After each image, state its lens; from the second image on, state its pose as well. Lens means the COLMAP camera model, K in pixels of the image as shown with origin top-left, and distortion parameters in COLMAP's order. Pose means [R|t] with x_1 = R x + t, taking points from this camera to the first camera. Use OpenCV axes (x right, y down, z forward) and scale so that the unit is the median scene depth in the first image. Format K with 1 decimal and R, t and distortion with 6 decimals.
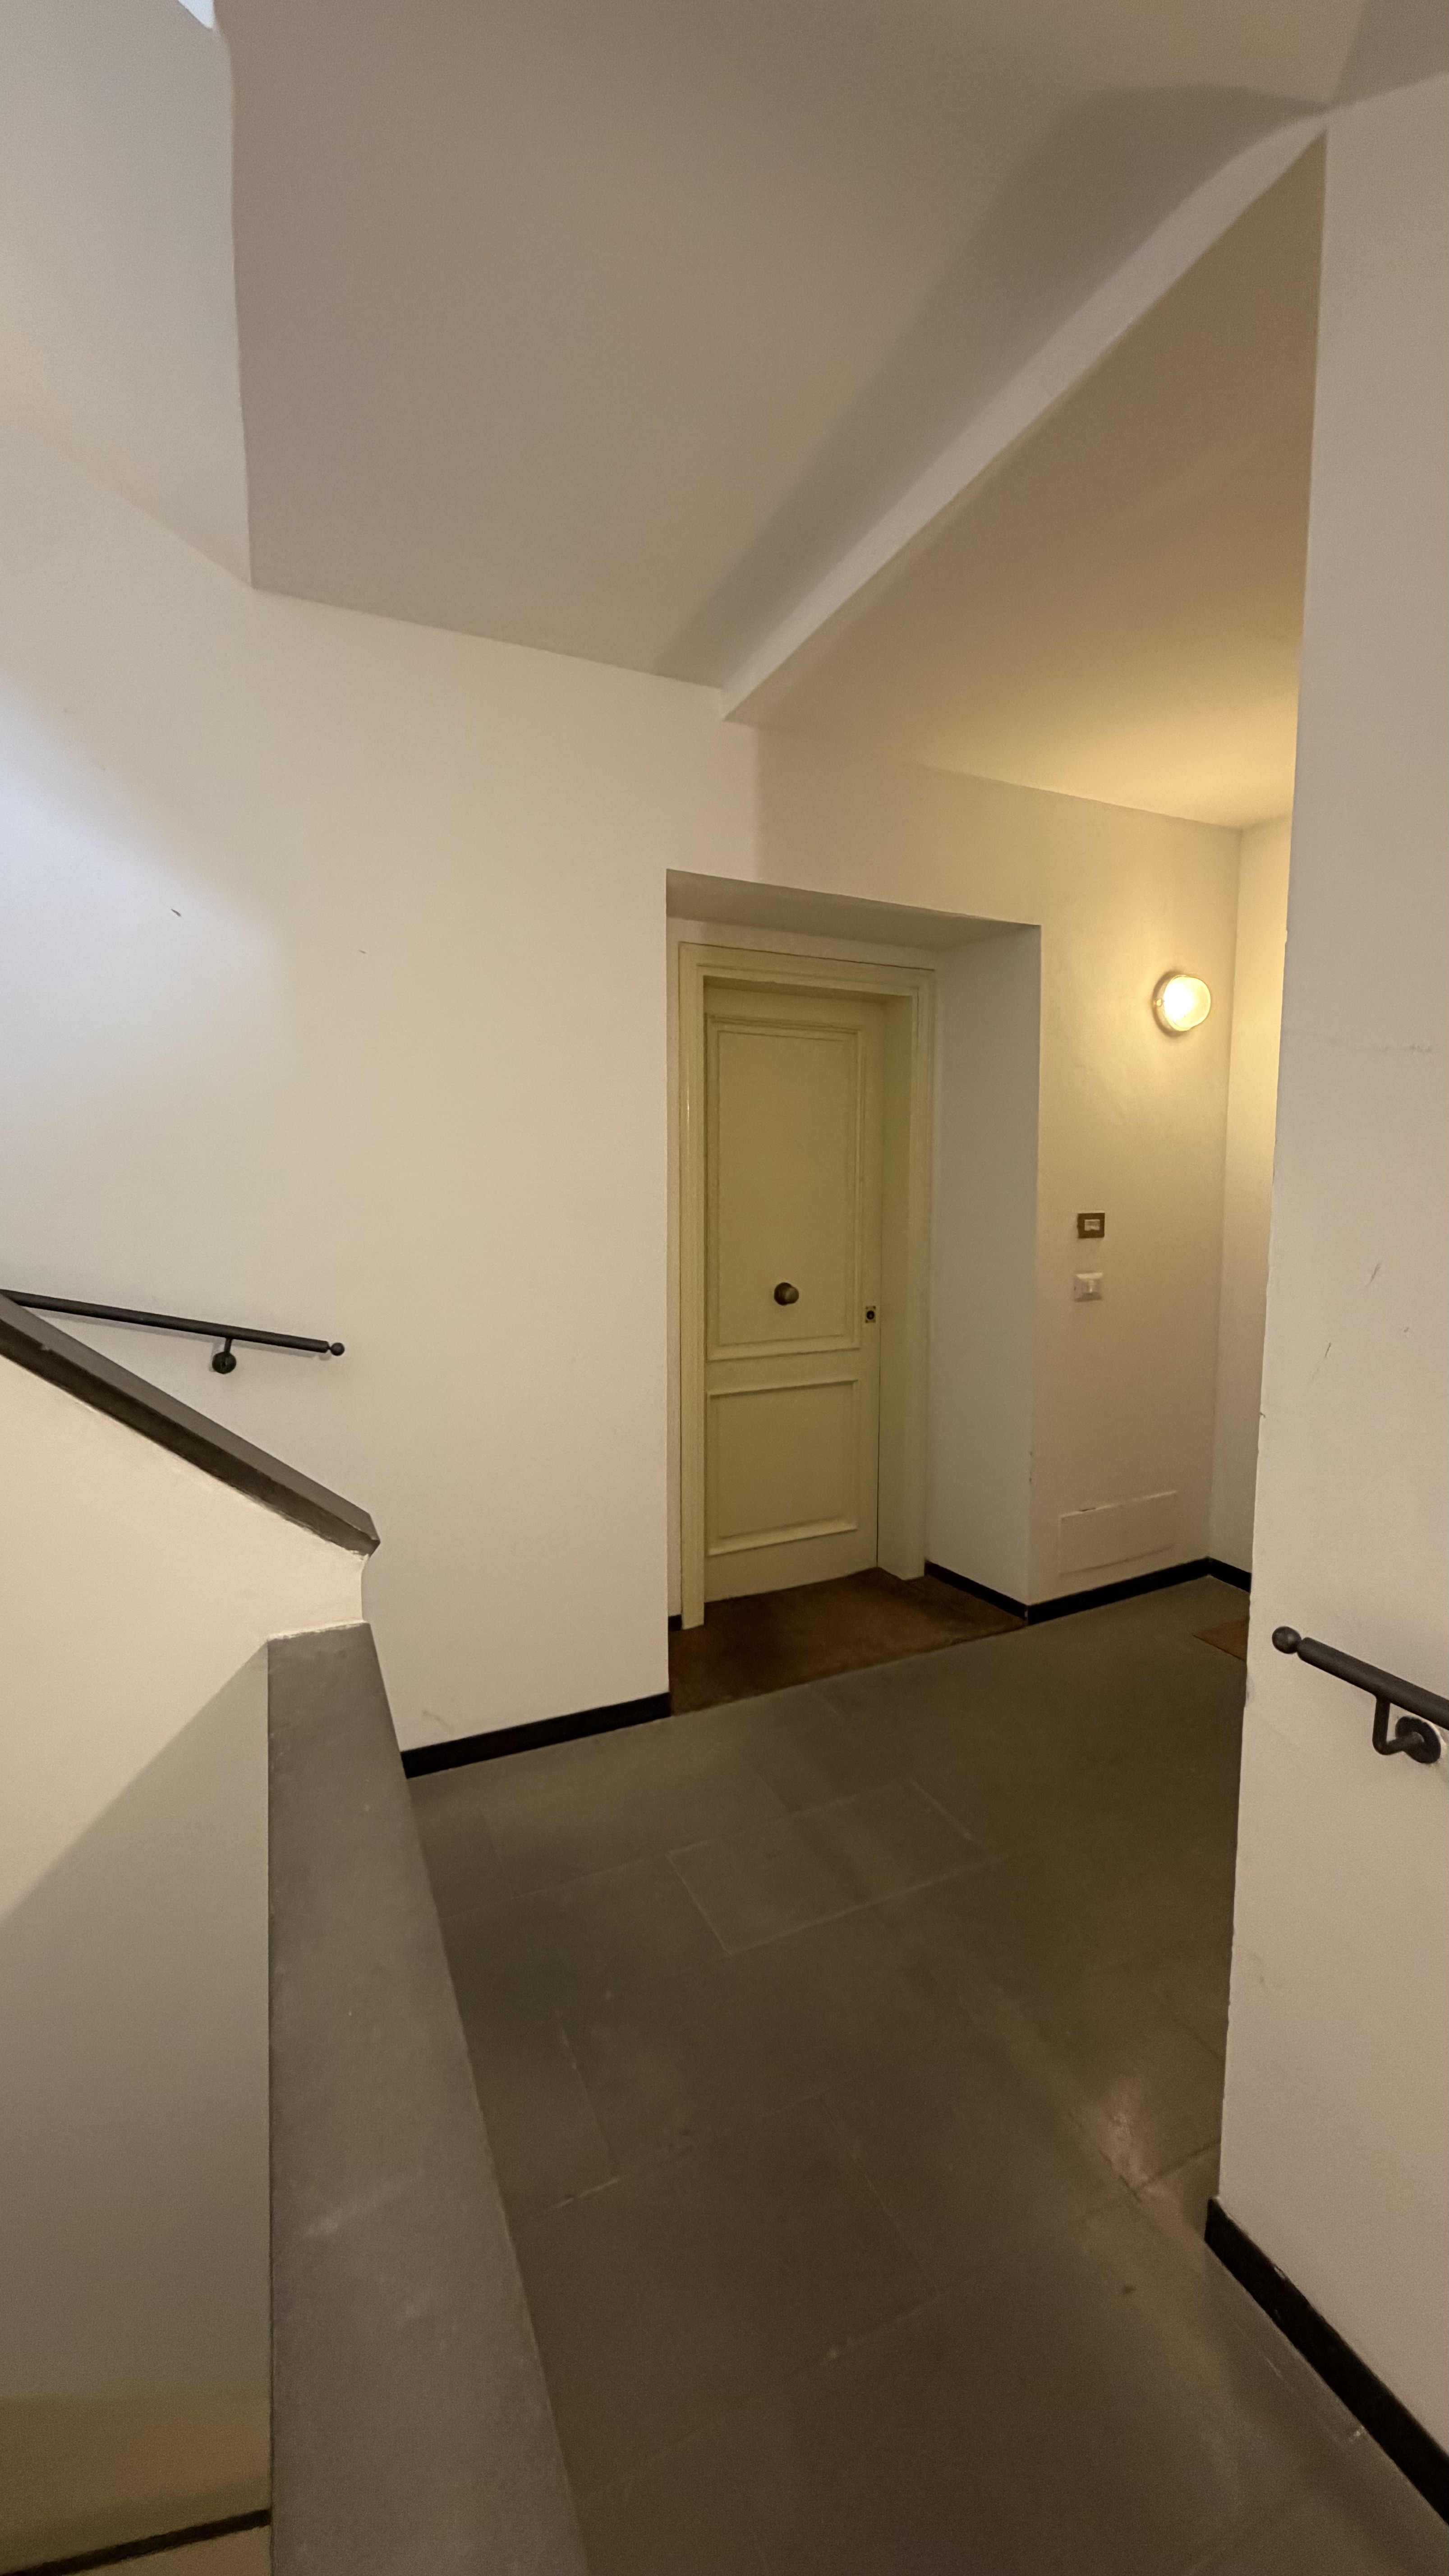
lens RADIAL K [[1017.9, 0, 726.2], [0, 1017.9, 1280.1], [0, 0, 1]] dist [-0.001781, -0.000189]
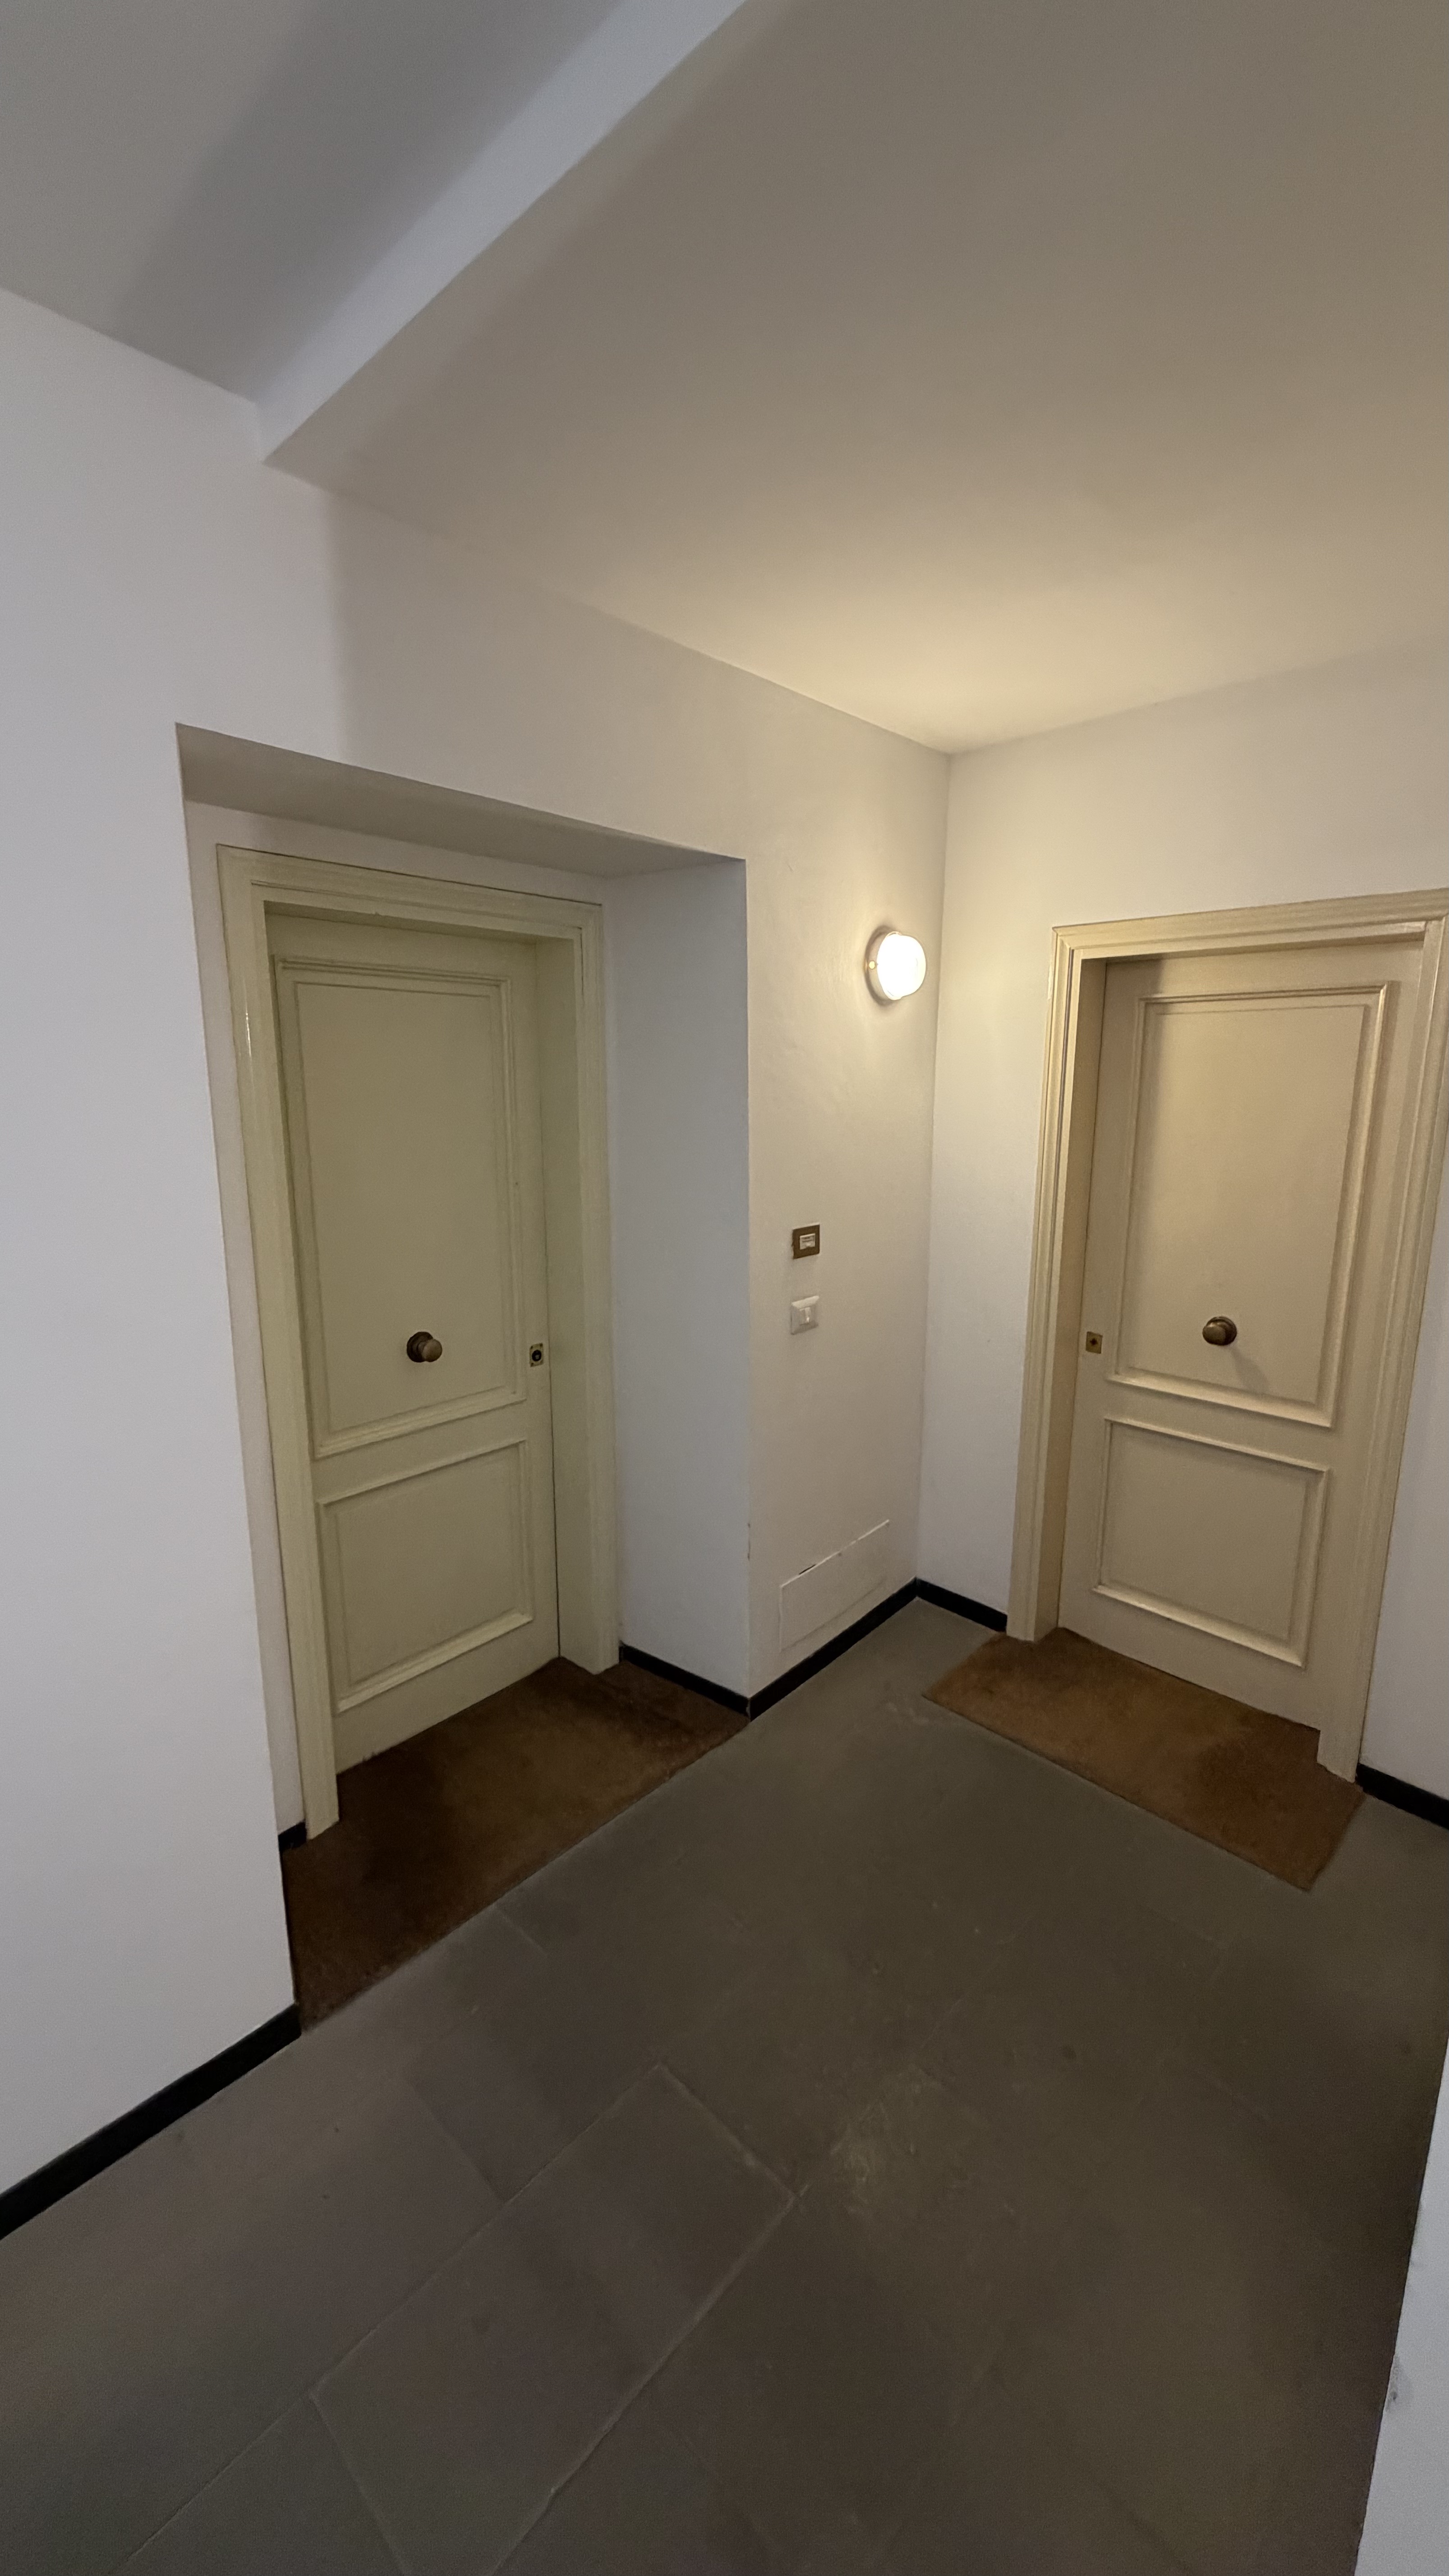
lens RADIAL K [[1017.9, 0, 726.2], [0, 1017.9, 1280.1], [0, 0, 1]] dist [-0.001781, -0.000189]
pose [[0.929825, -0.070909, 0.361105, 0.000097], [0.032892, 0.993347, 0.110365, -0.113894], [-0.366528, -0.090743, 0.925971, 0.257438]]
